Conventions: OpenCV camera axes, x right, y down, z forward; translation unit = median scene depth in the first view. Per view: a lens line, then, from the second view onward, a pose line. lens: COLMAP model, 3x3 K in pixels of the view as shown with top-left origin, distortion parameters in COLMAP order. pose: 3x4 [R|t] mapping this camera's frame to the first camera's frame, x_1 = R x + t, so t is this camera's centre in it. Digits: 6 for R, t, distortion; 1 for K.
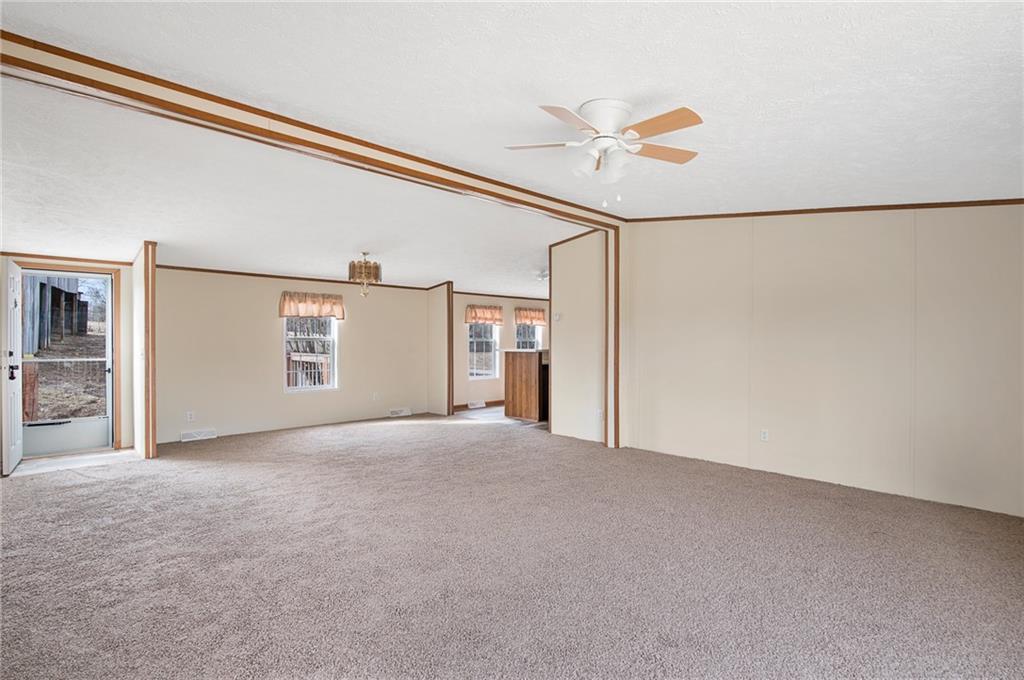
lens RADIAL K [[516.9, 0, 512.5], [0, 516.9, 339.3], [0, 0, 1]] dist [-0.000351, -0.000041]
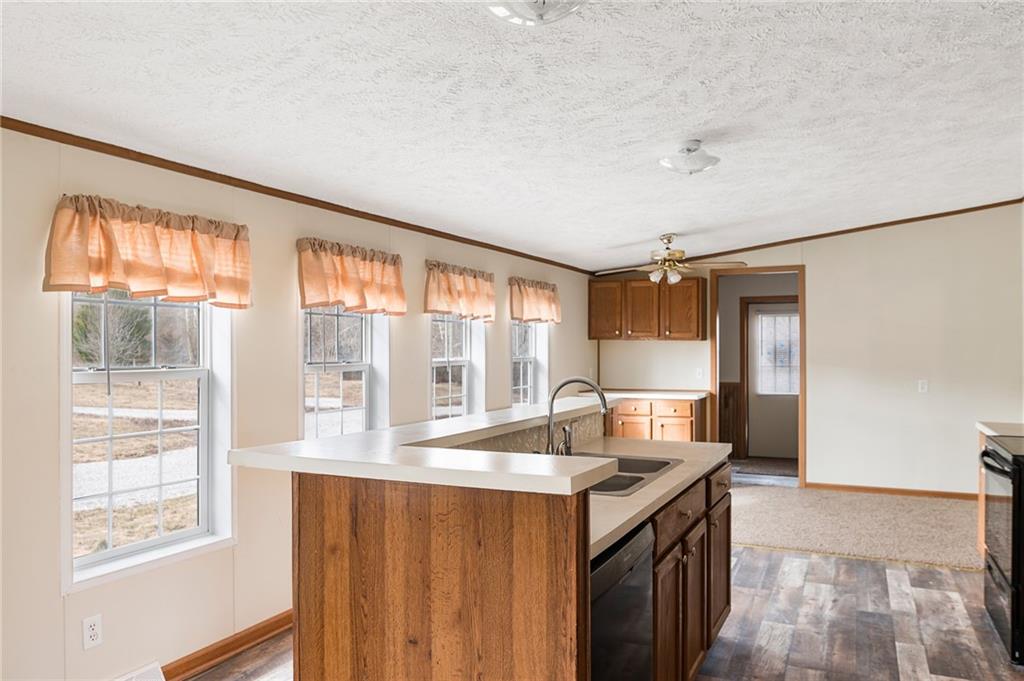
lens RADIAL K [[724.1, 0, 509.6], [0, 724.1, 344.0], [0, 0, 1]] dist [-0.034557, -0.002622]
pose [[0.937889, -0.002892, 0.346922, -0.021515], [0.004294, 0.999985, -0.003273, -0.009243], [-0.346908, 0.004560, 0.937888, 0.661619]]
